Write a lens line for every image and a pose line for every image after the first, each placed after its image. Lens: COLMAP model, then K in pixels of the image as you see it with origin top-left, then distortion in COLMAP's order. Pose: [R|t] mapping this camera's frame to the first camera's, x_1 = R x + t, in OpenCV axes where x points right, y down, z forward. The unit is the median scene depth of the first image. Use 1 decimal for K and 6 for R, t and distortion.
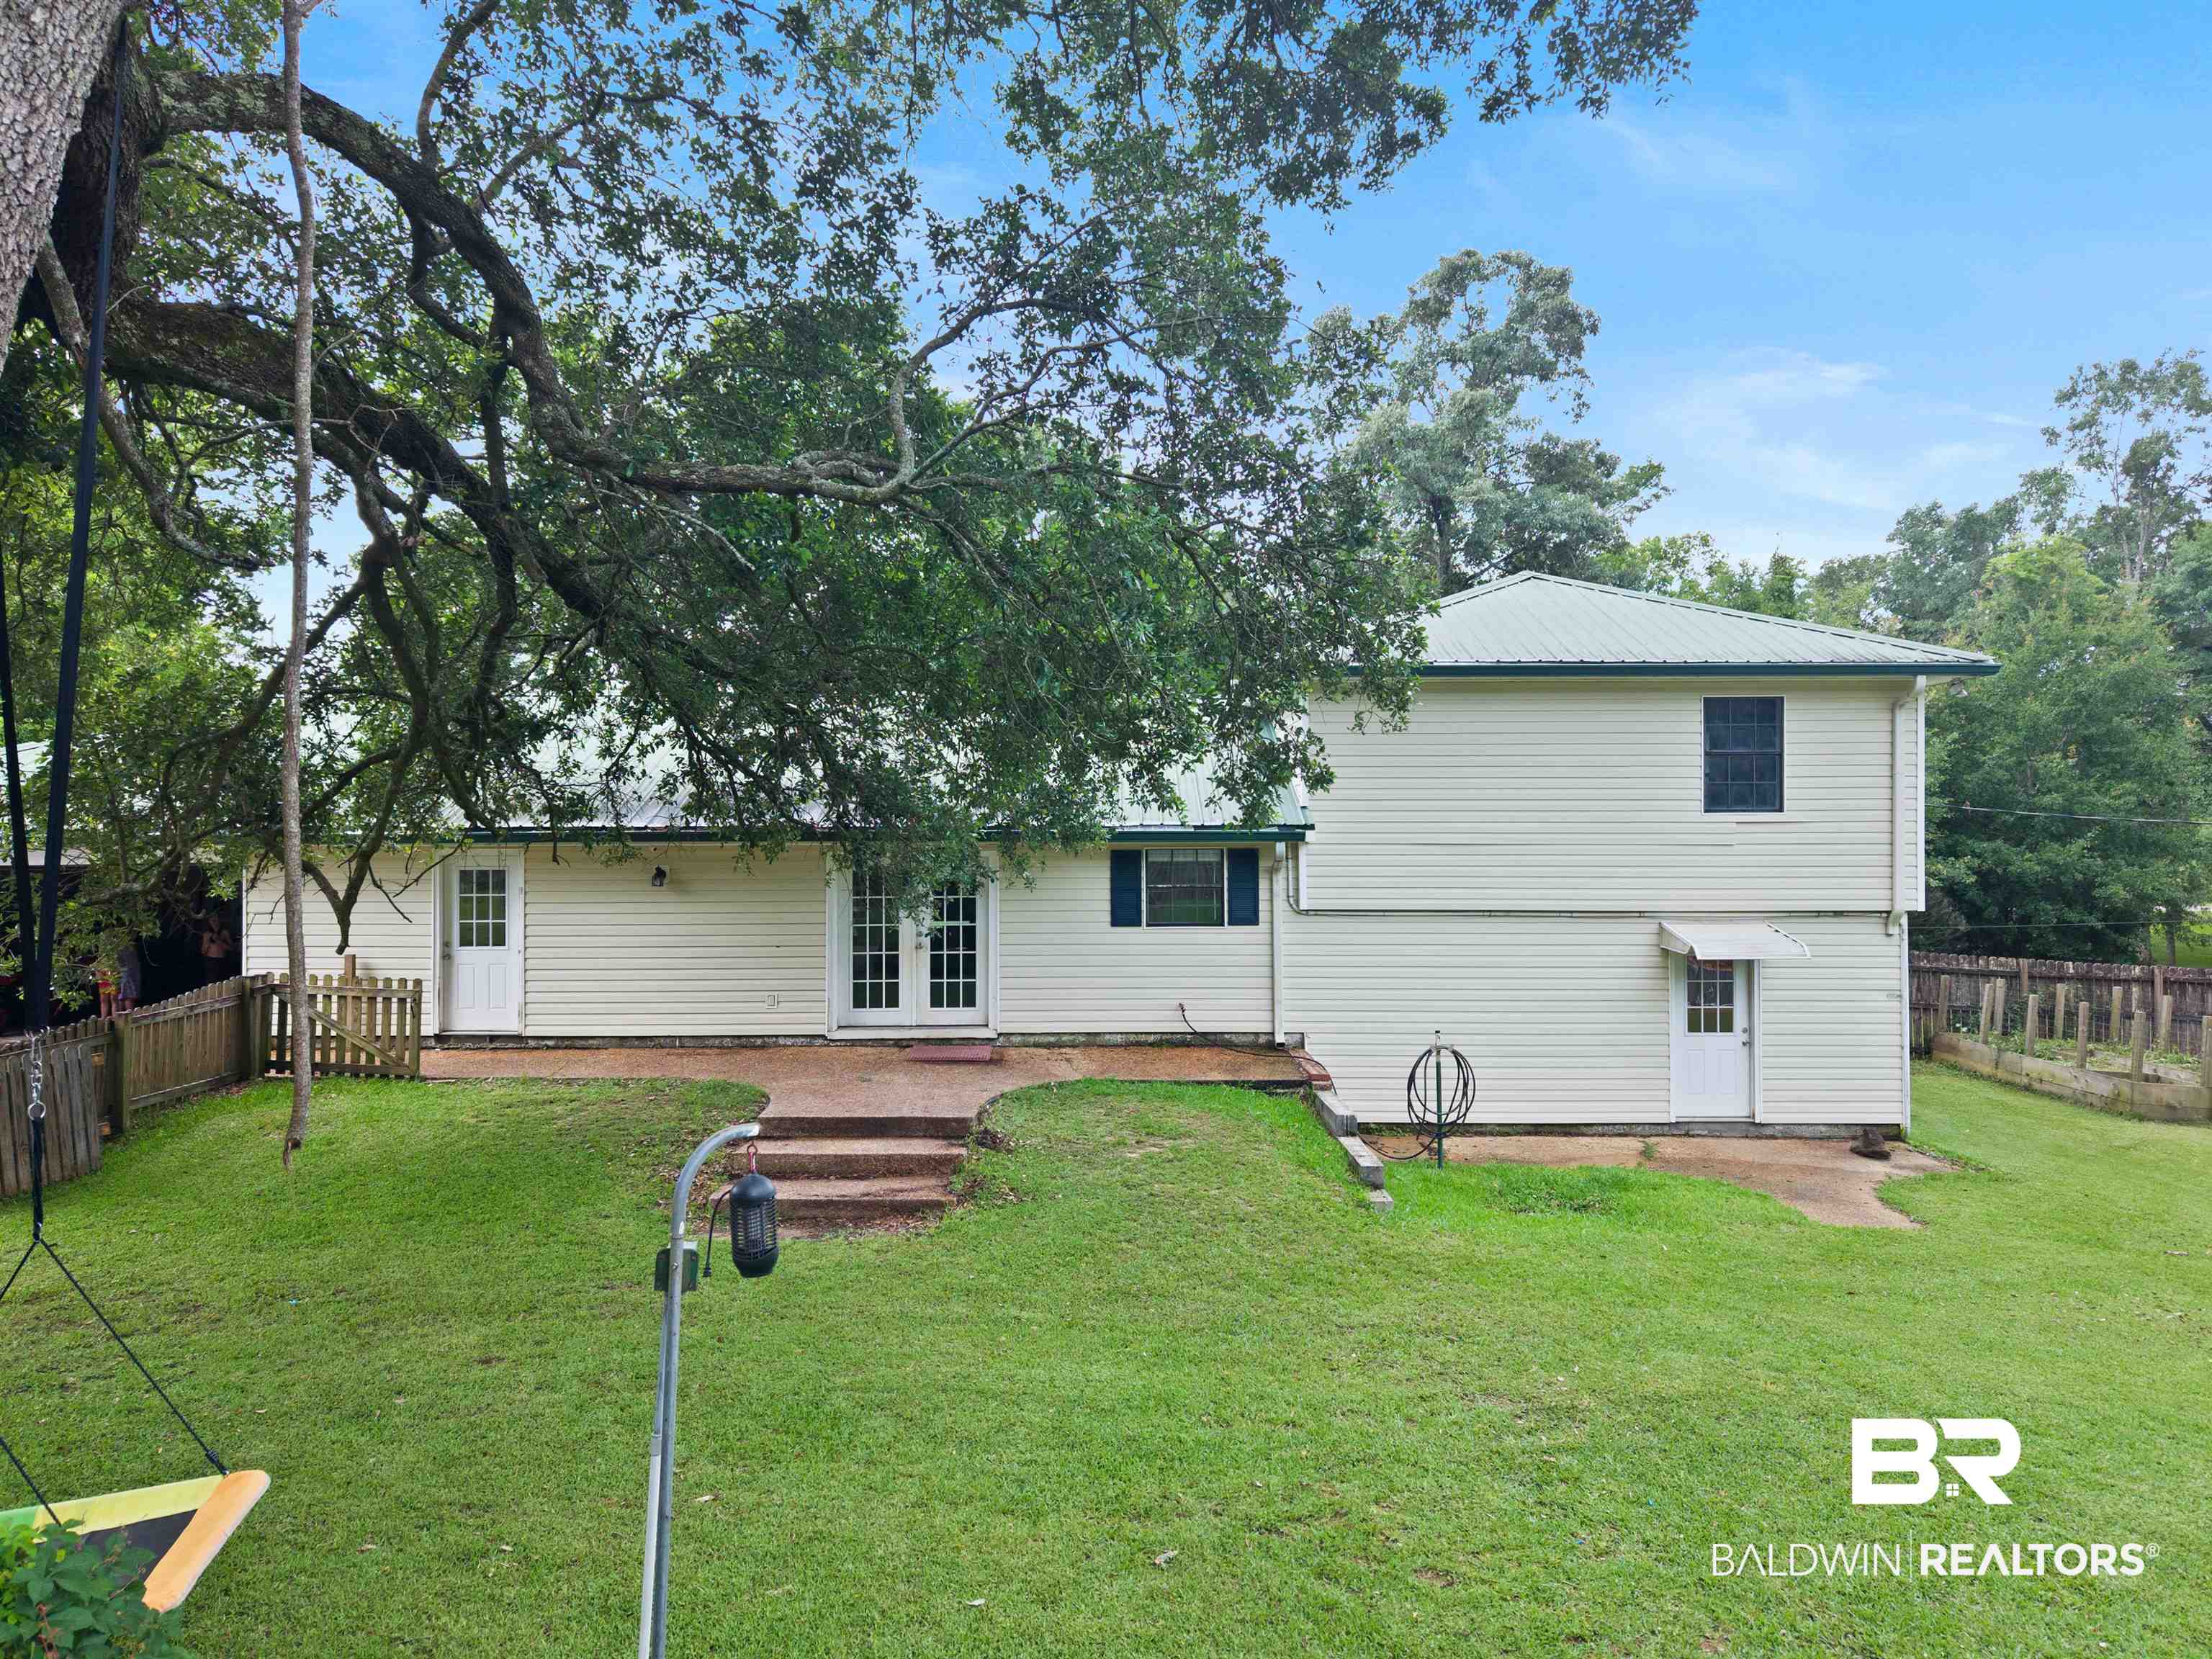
lens RADIAL K [[1488.9, 0, 1106.0], [0, 1488.9, 829.5], [0, 0, 1]] dist [0.027968, -0.029260]
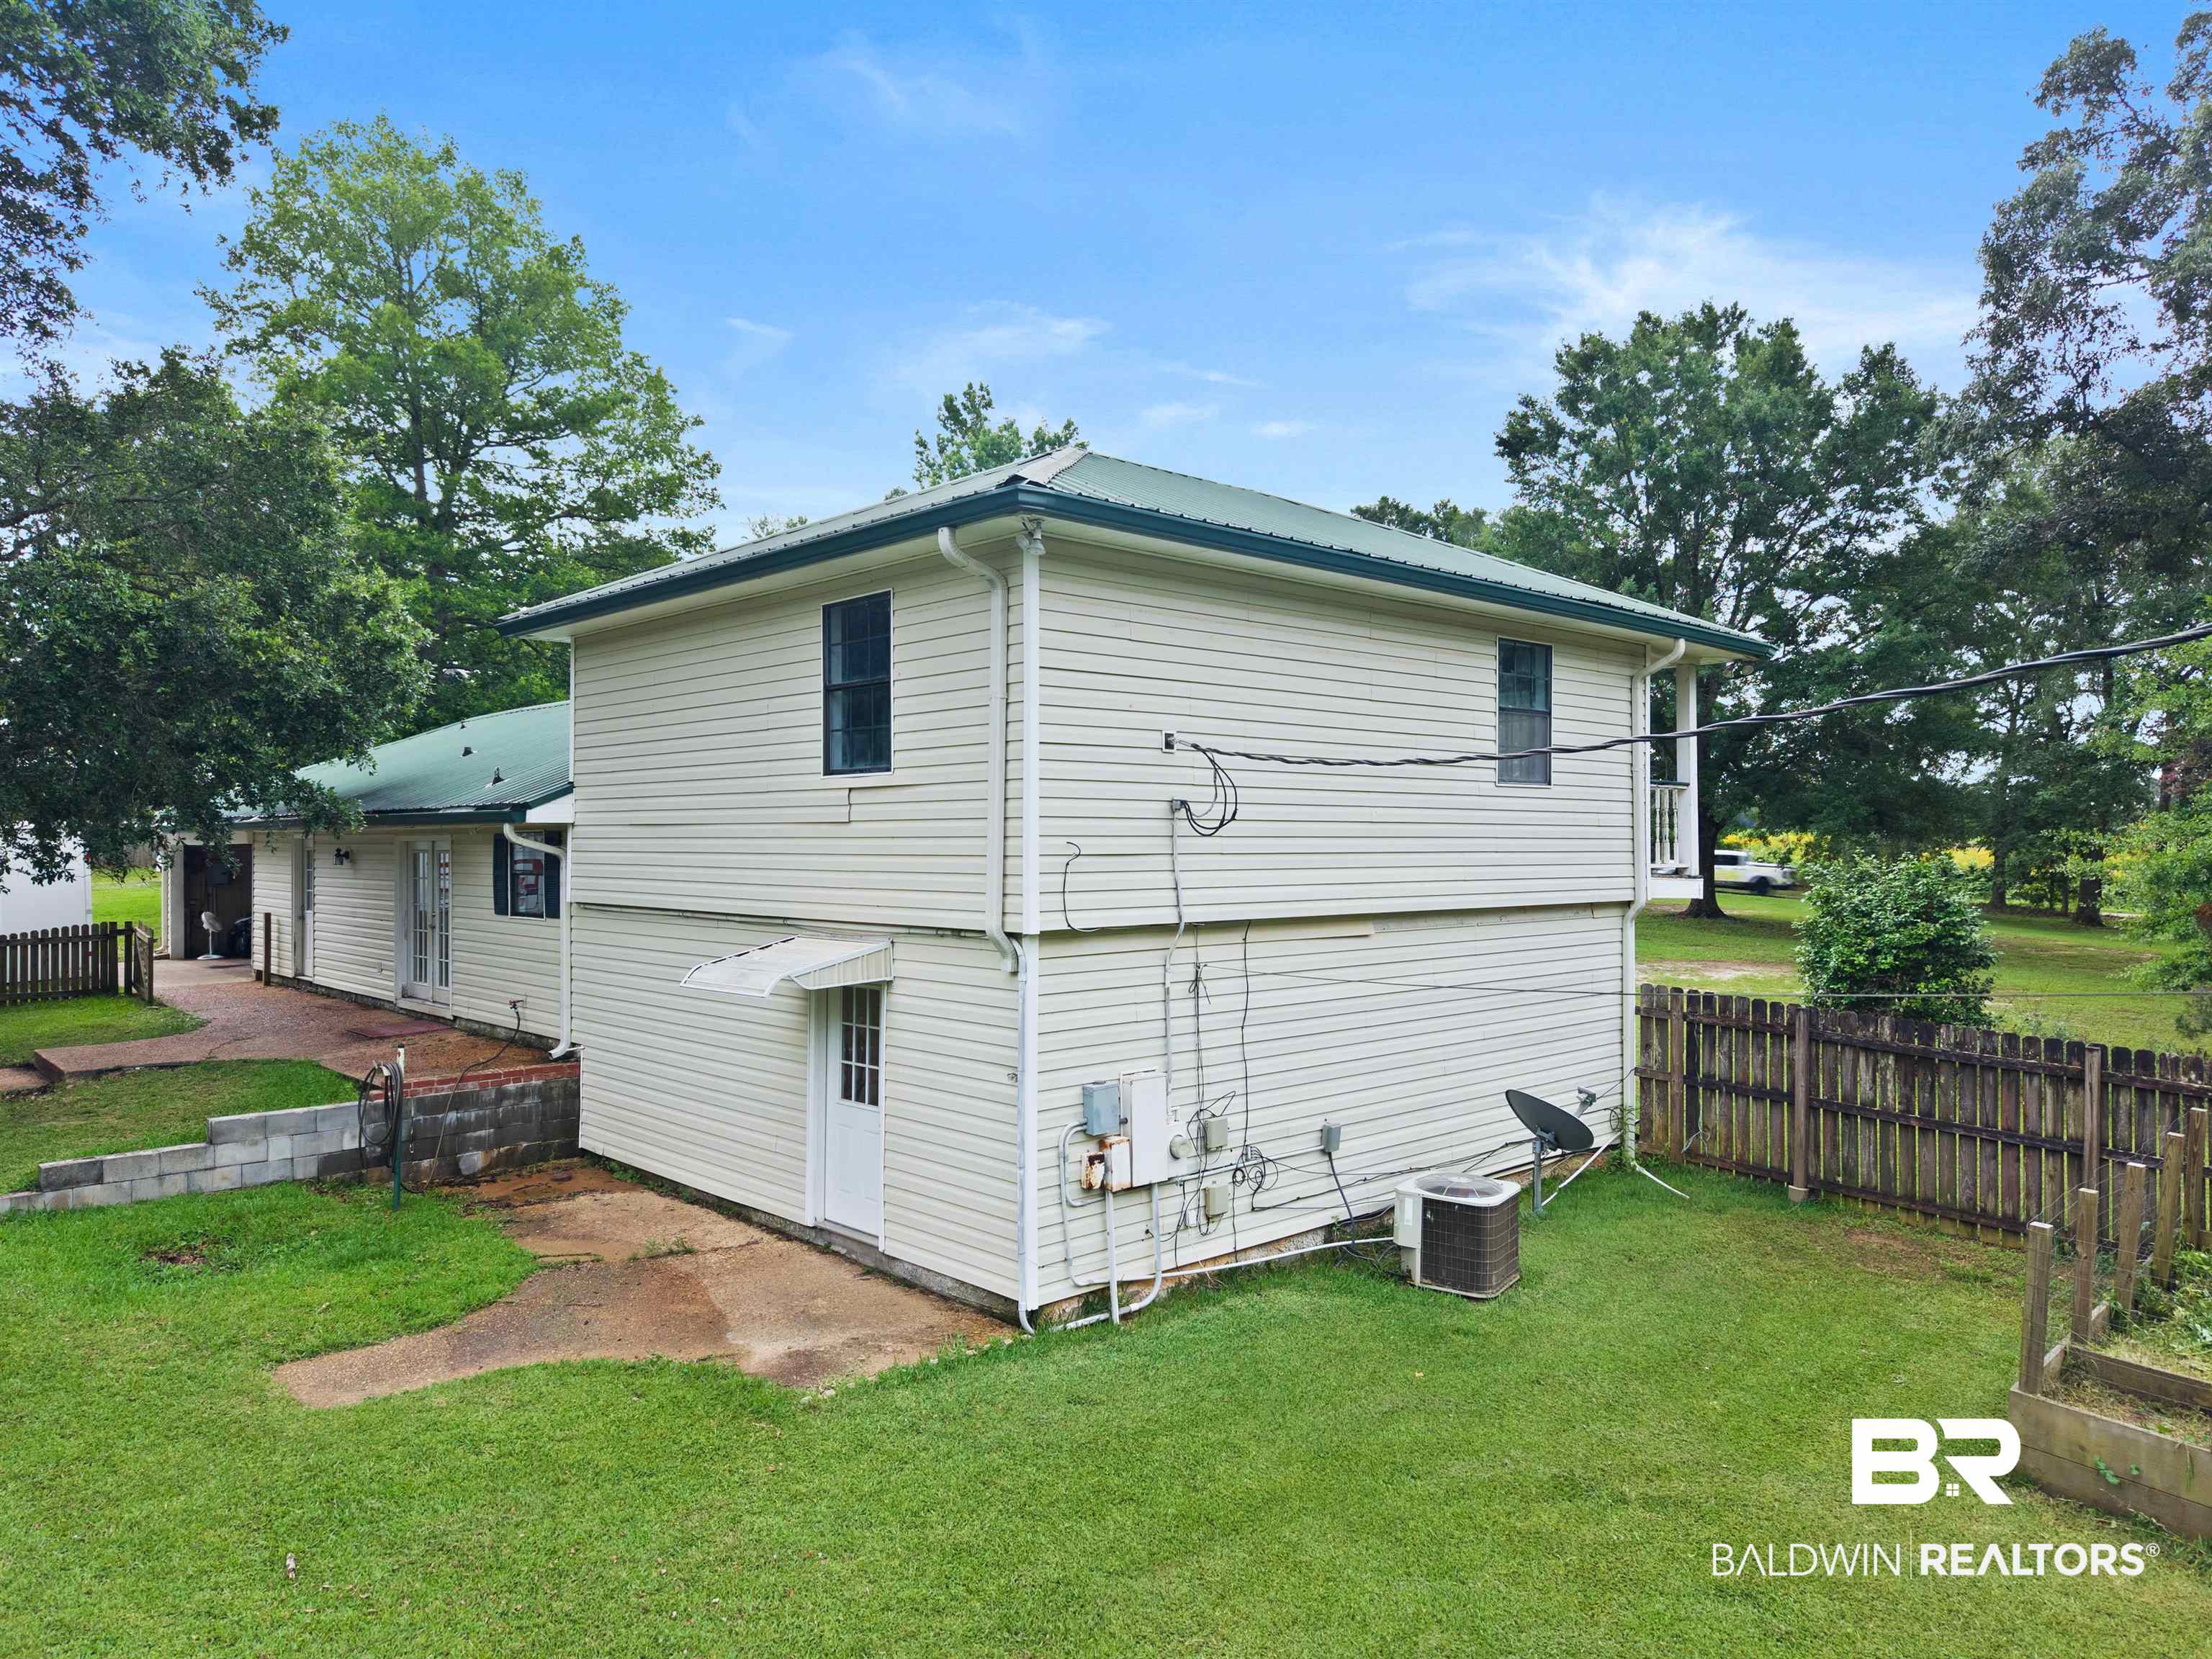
lens RADIAL K [[1549.7, 0, 1108.5], [0, 1549.7, 795.2], [0, 0, 1]] dist [0.021509, 0.002719]
pose [[0.702882, -0.018817, -0.711058, 0.987018], [0.003219, 0.999724, -0.023274, 0.014221], [0.711299, 0.014070, 0.702748, 0.585777]]
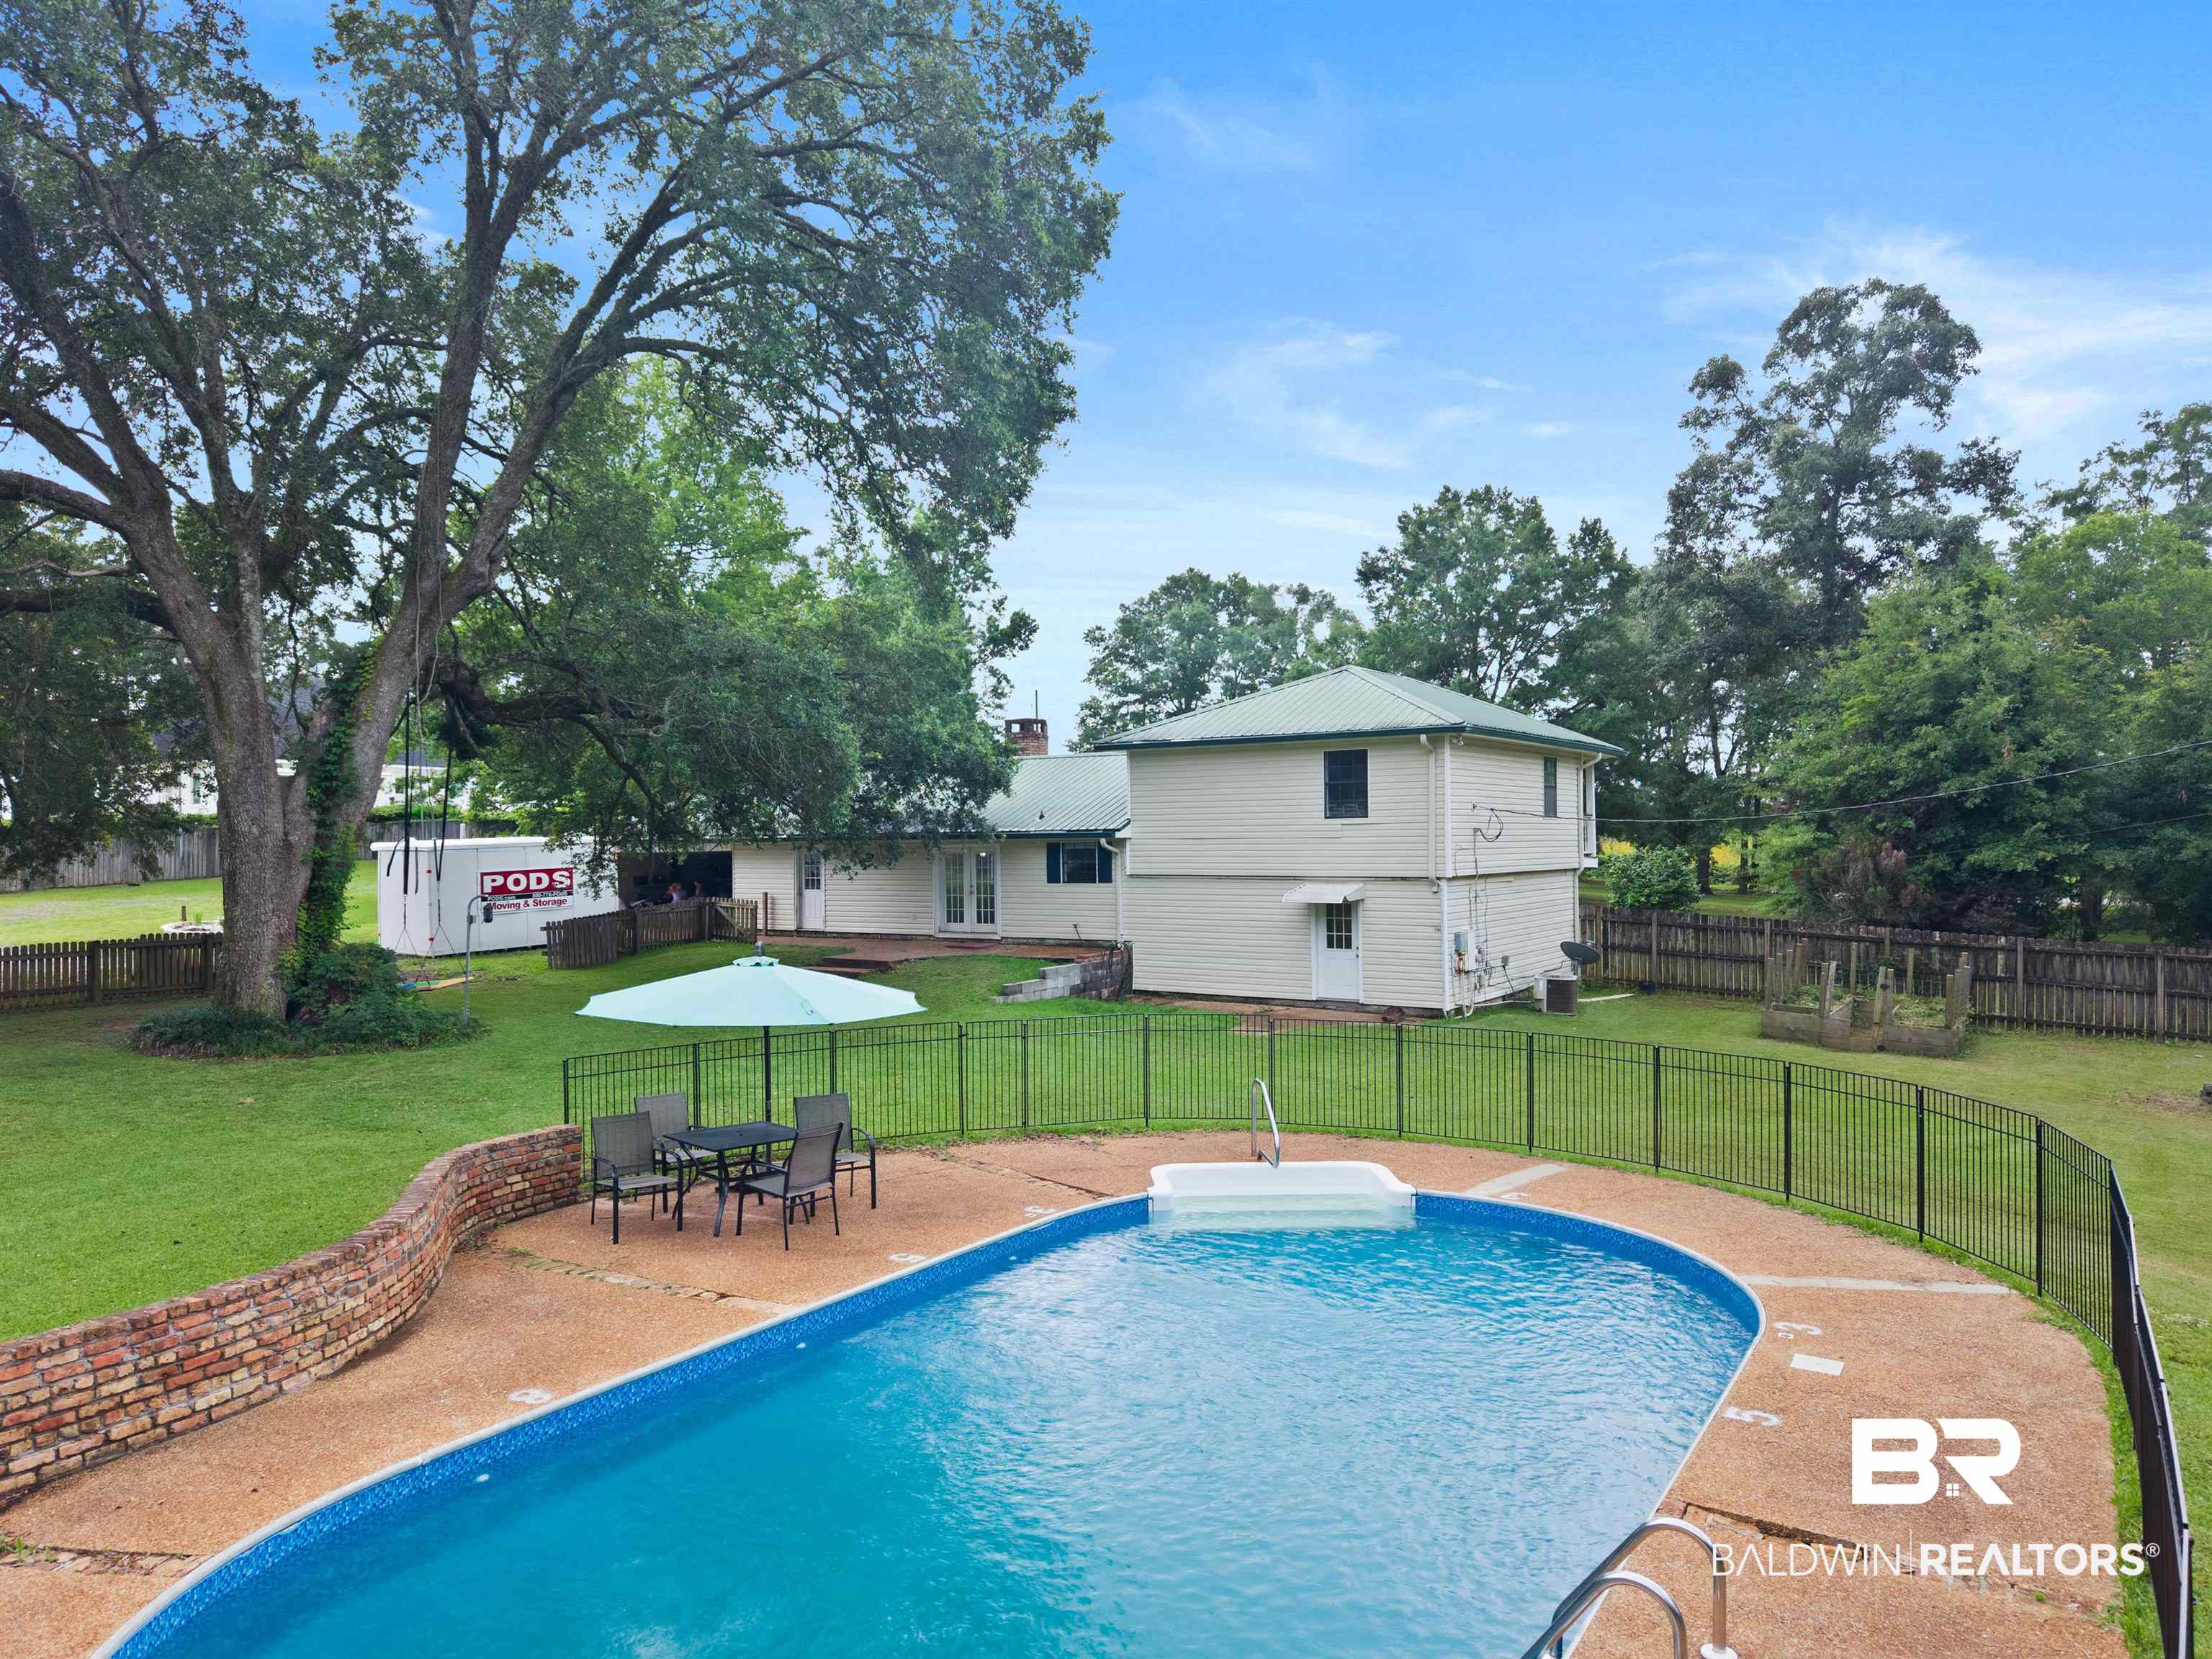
lens RADIAL K [[1517.1, 0, 1106.0], [0, 1517.1, 829.5], [0, 0, 1]] dist [0.020388, -0.028896]
pose [[0.838393, -0.009860, -0.544977, 1.126345], [0.011498, 0.999934, -0.000403, -0.002050], [0.544945, -0.005929, 0.838451, -0.592390]]
